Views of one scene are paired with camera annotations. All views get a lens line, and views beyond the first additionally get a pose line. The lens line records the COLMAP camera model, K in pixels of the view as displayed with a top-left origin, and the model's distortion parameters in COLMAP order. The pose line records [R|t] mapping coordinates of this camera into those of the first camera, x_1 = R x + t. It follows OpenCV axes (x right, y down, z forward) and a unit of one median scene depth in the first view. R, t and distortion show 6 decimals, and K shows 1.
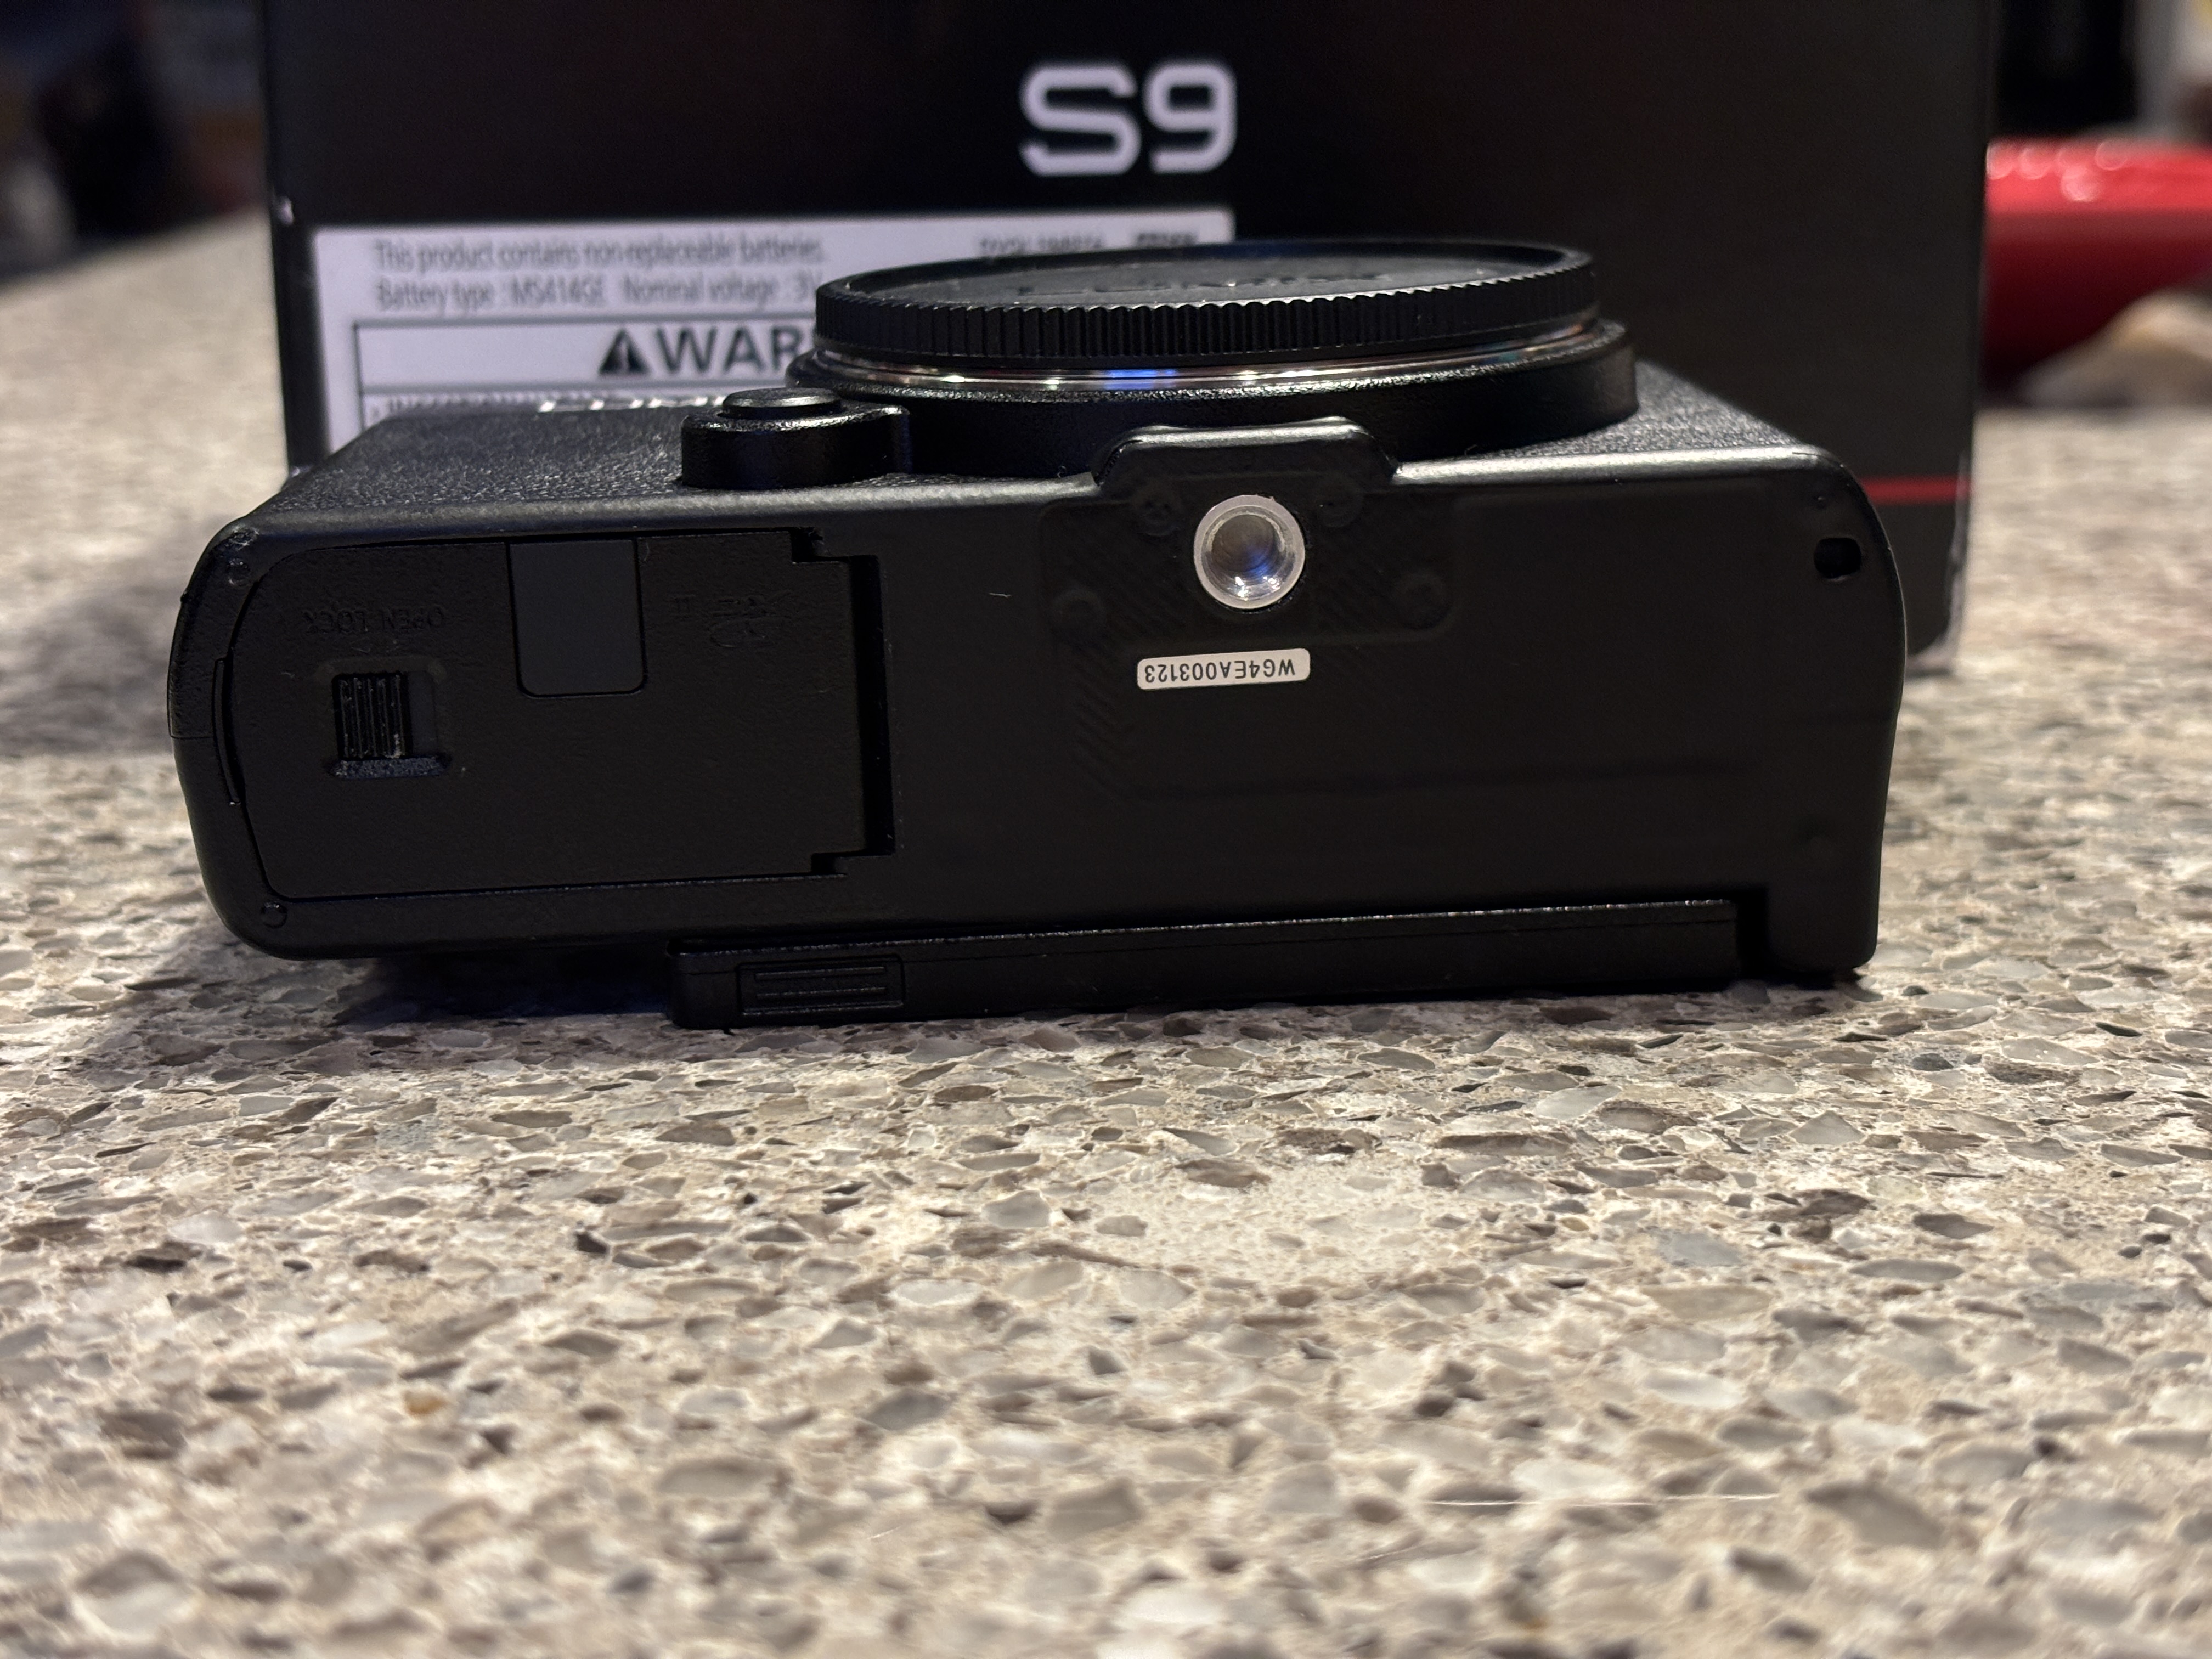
lens RADIAL K [[3408.2, 0, 1074.7], [0, 3408.2, 824.2], [0, 0, 1]] dist [0.283505, -1.337772]
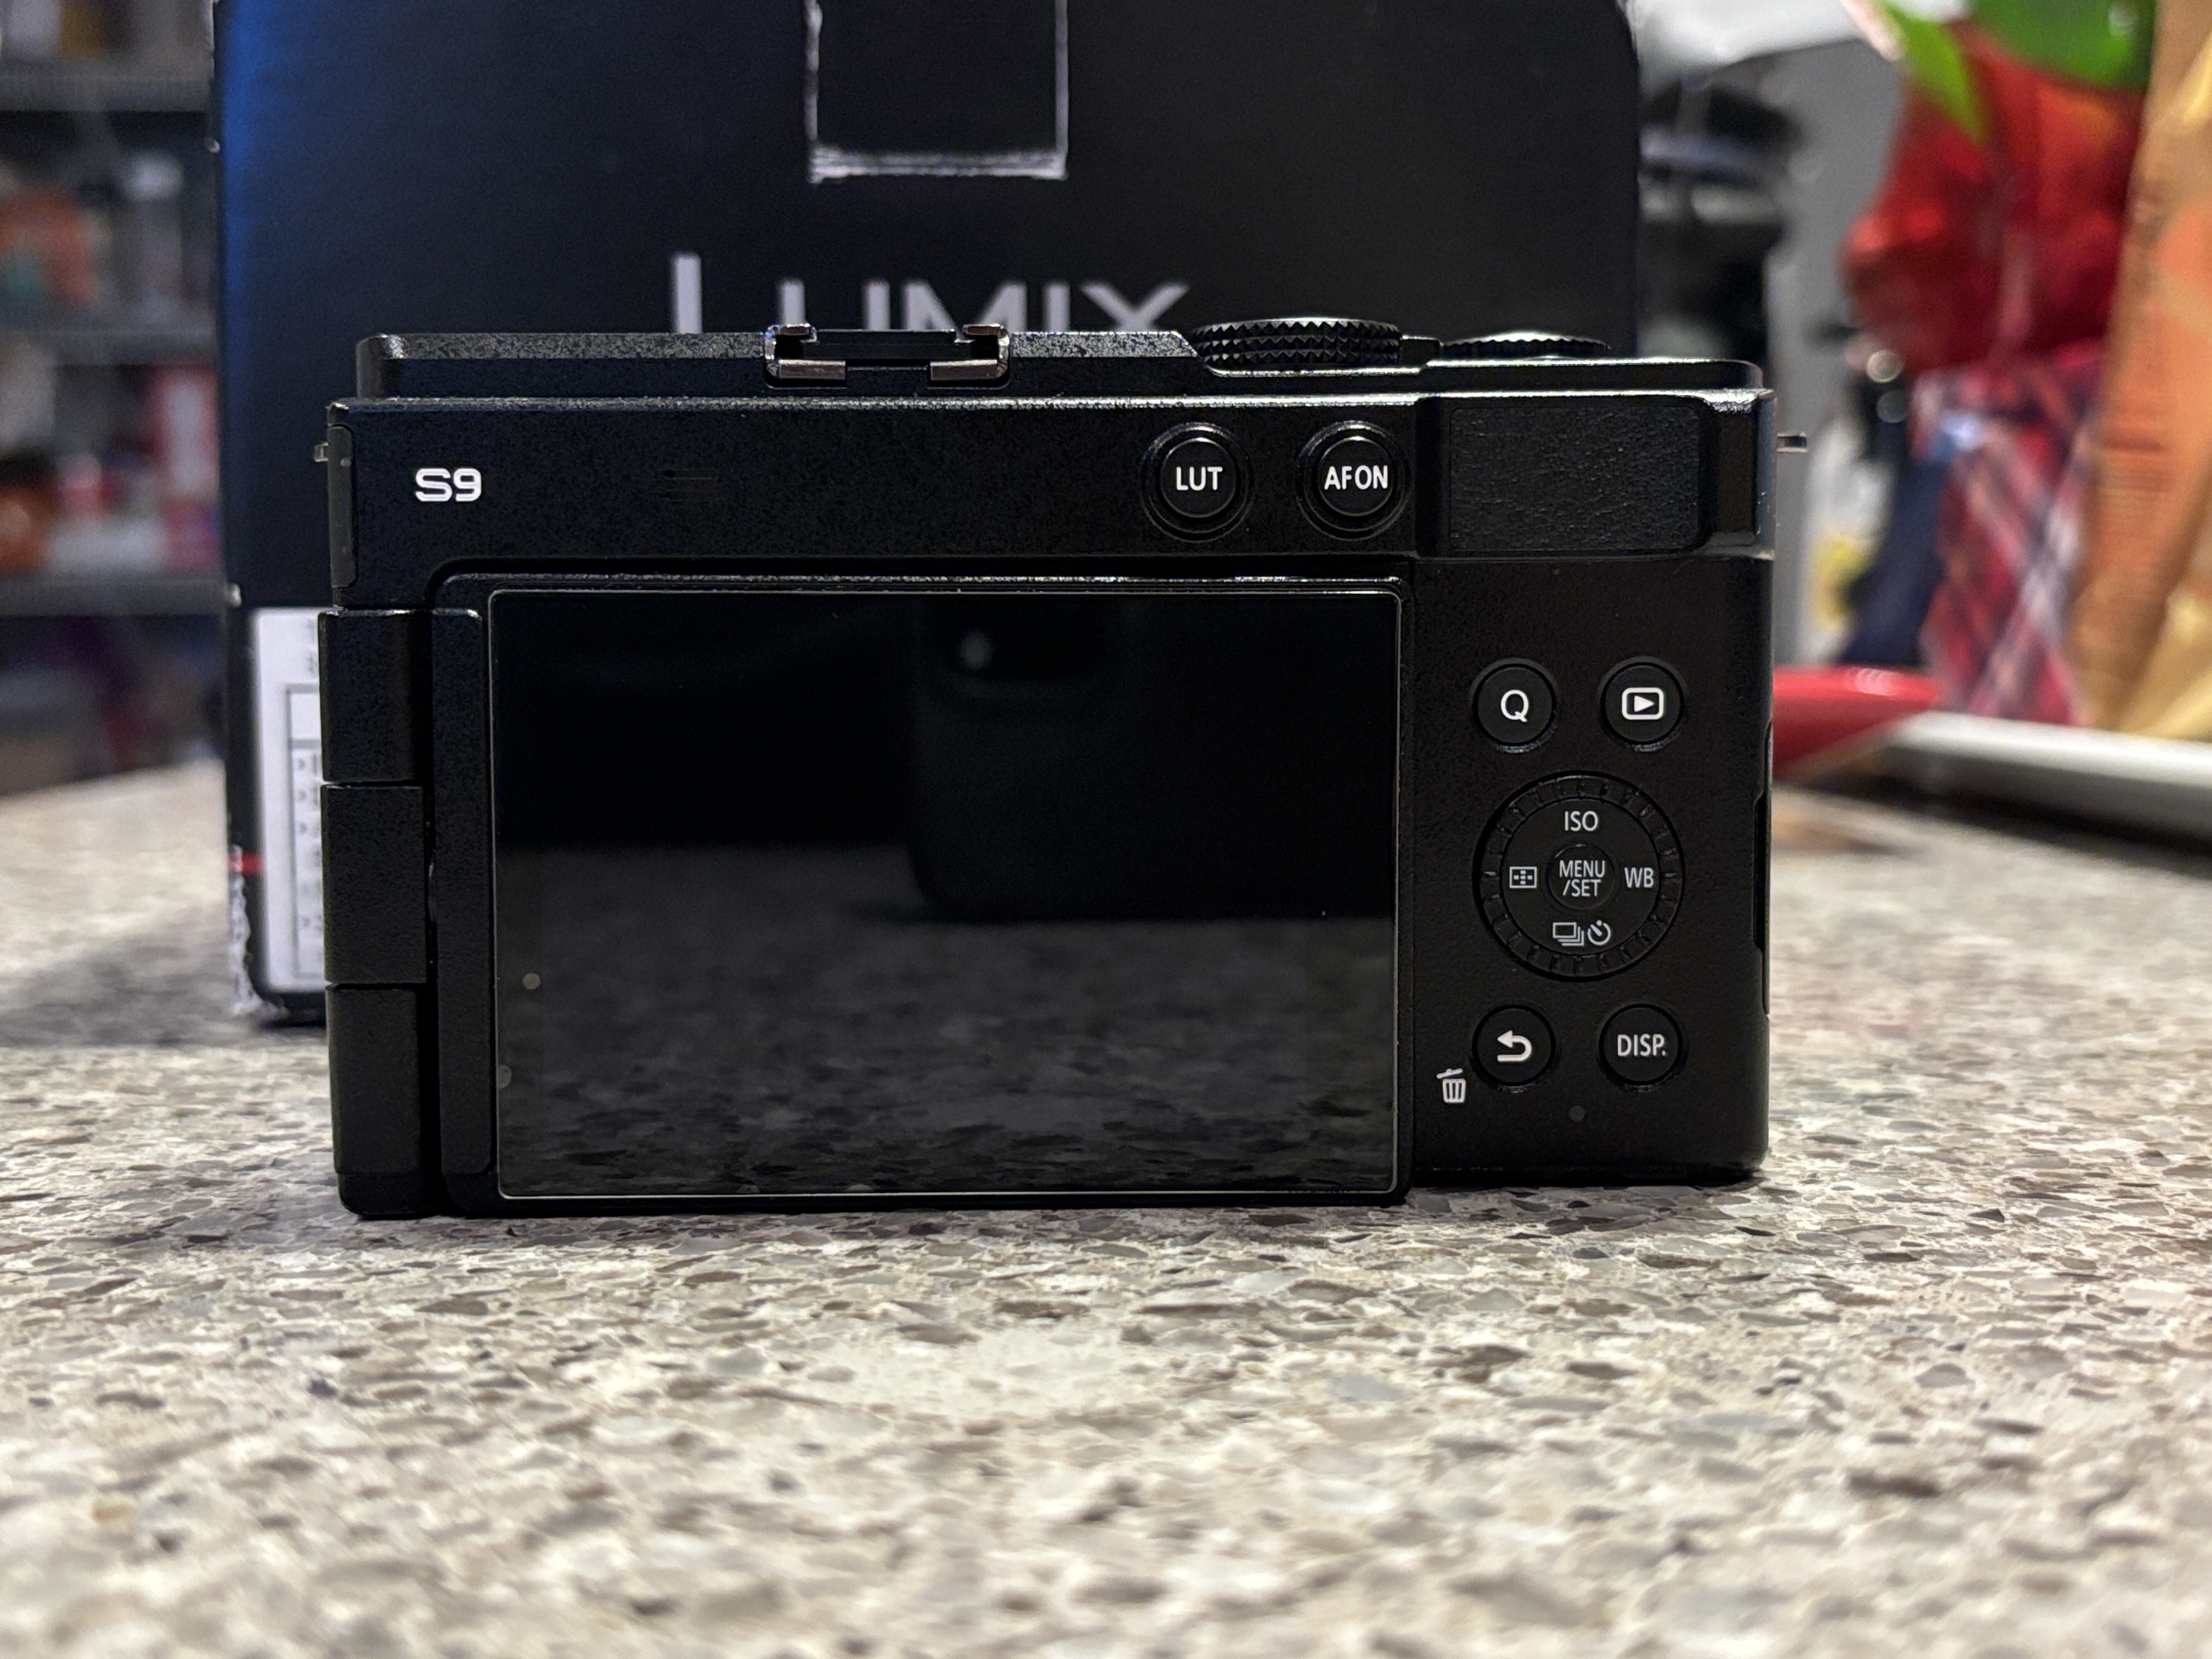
lens RADIAL K [[2575.0, 0, 1106.0], [0, 2575.0, 829.5], [0, 0, 1]] dist [0.210478, -0.972605]
pose [[0.999133, 0.013229, 0.039473, 0.062729], [-0.006431, 0.985835, -0.167595, 0.082718], [-0.041131, 0.167196, 0.985065, 0.172145]]
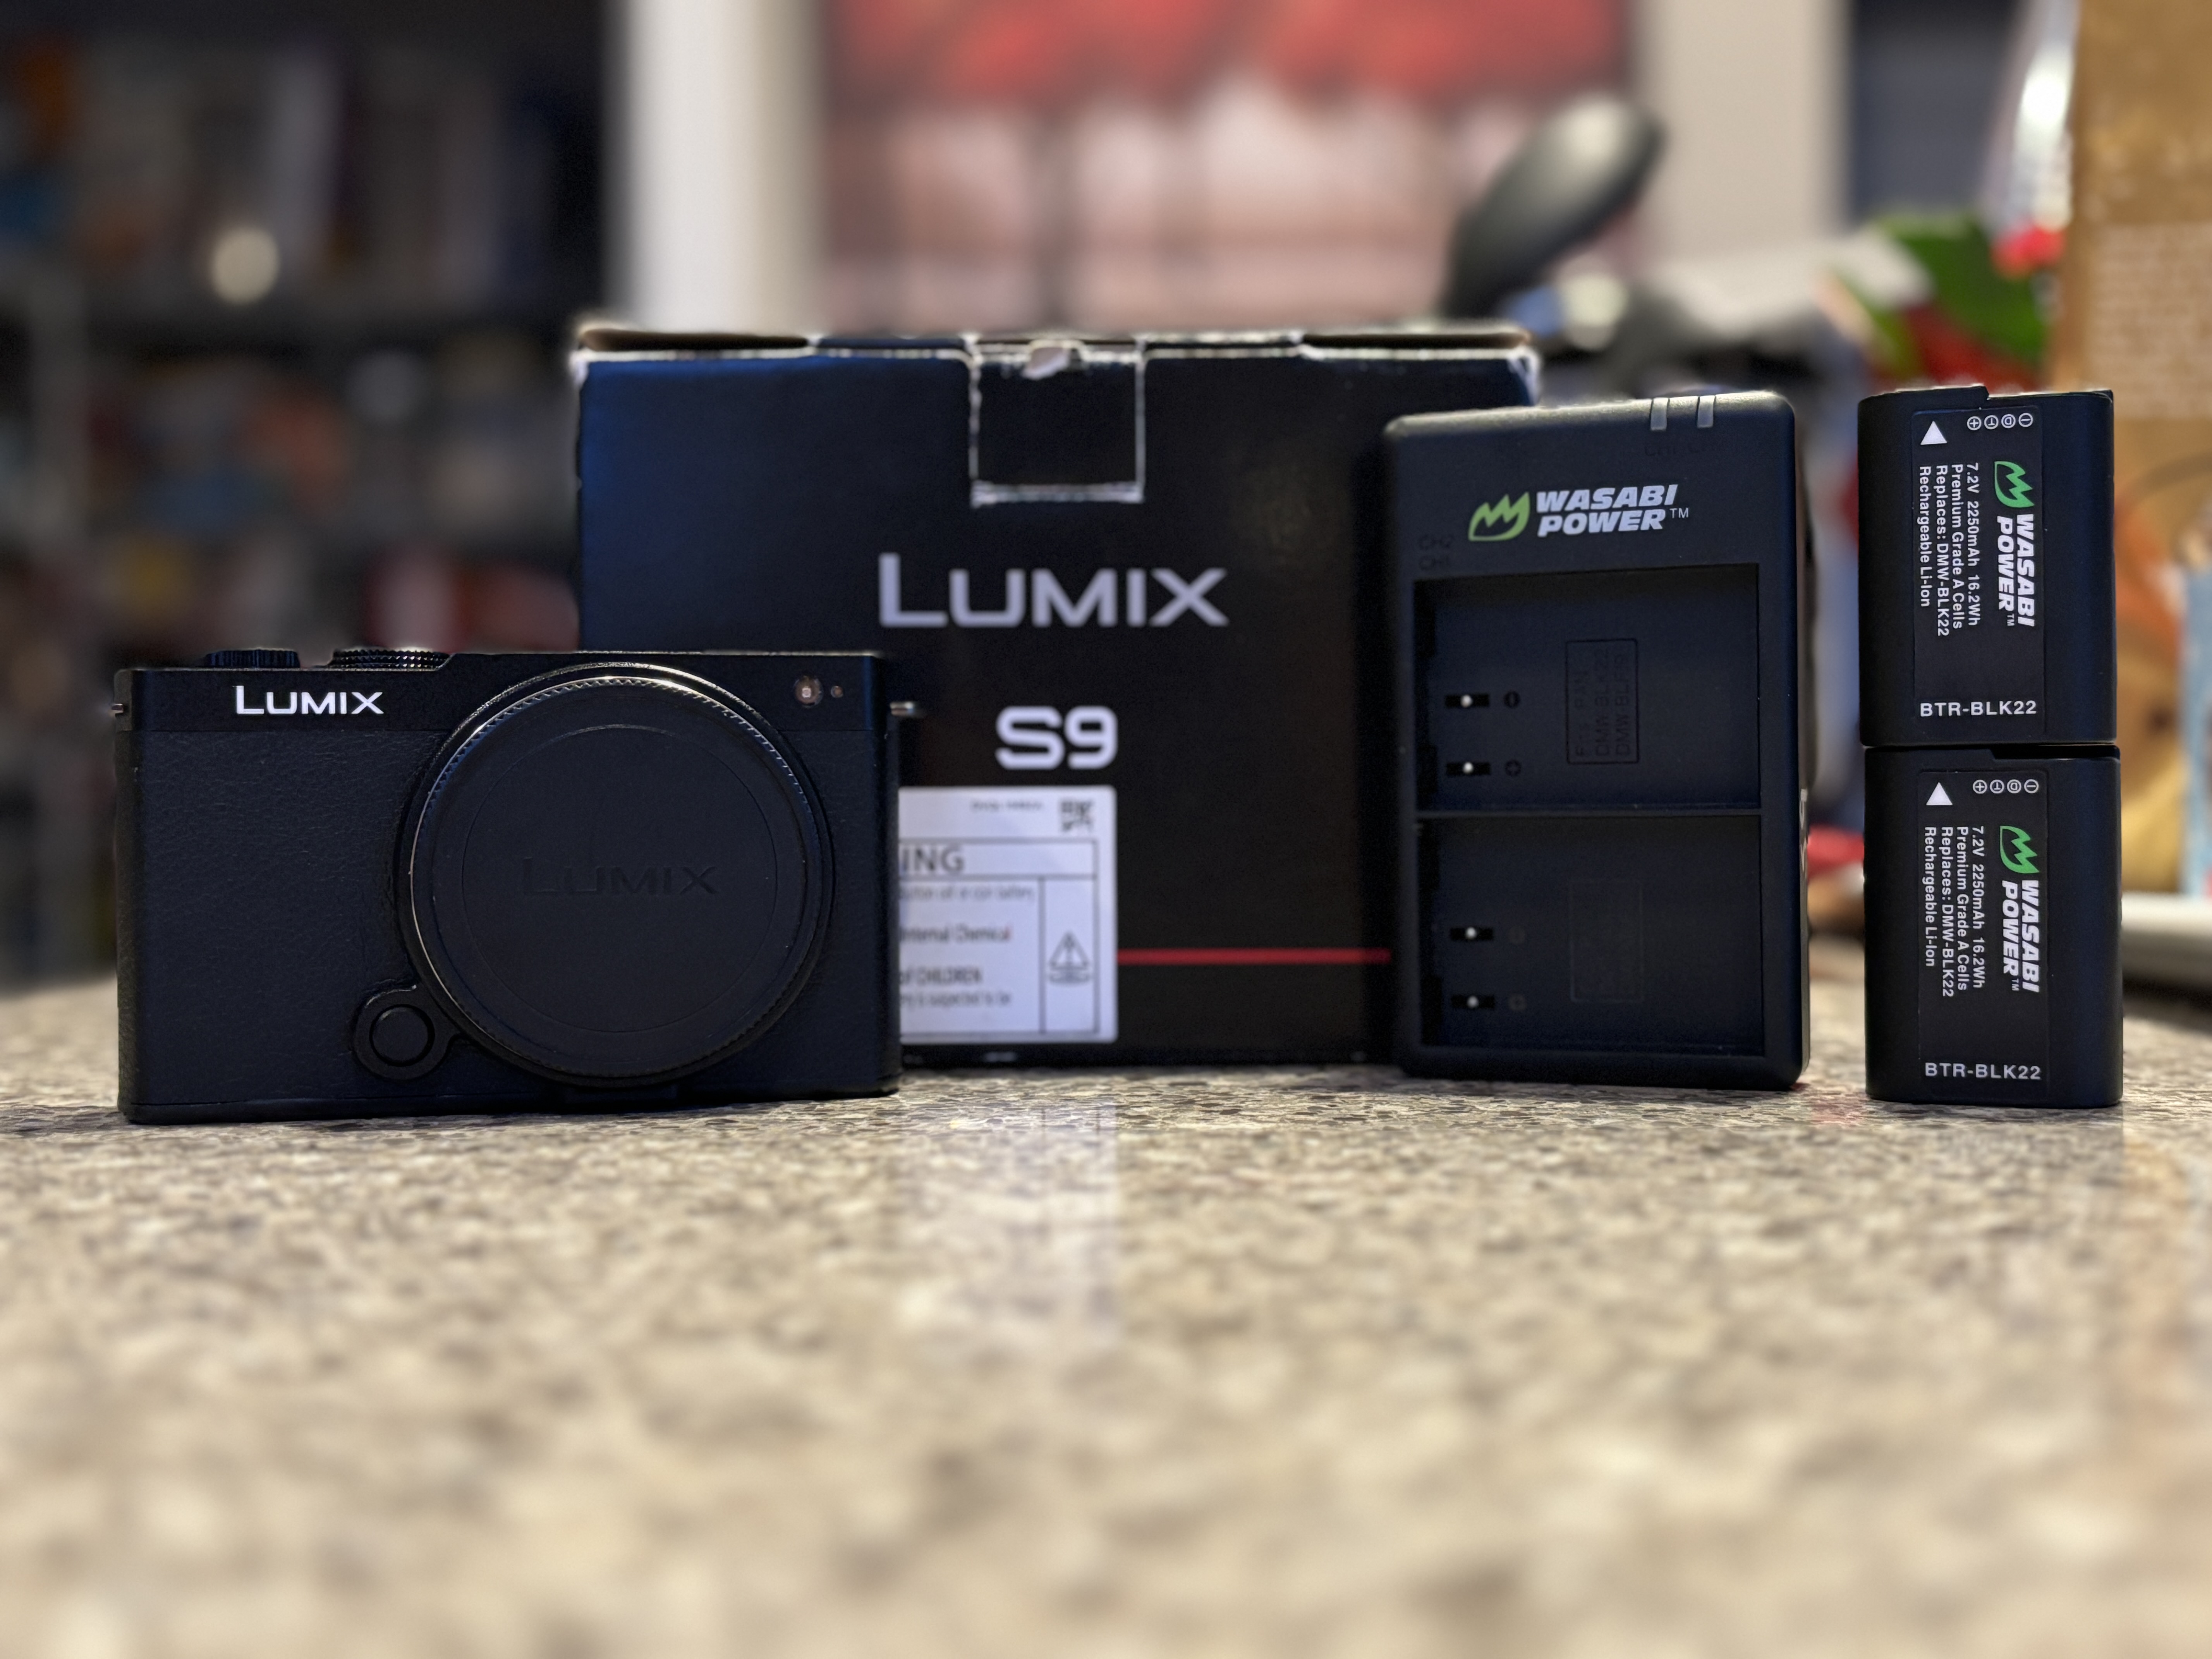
lens RADIAL K [[2578.1, 0, 1106.0], [0, 2578.1, 829.5], [0, 0, 1]] dist [0.162912, -0.652262]
pose [[0.999372, 0.017008, -0.031081, 0.132545], [-0.023715, 0.972868, -0.230144, 0.237787], [0.026323, 0.230736, 0.972660, -0.469749]]
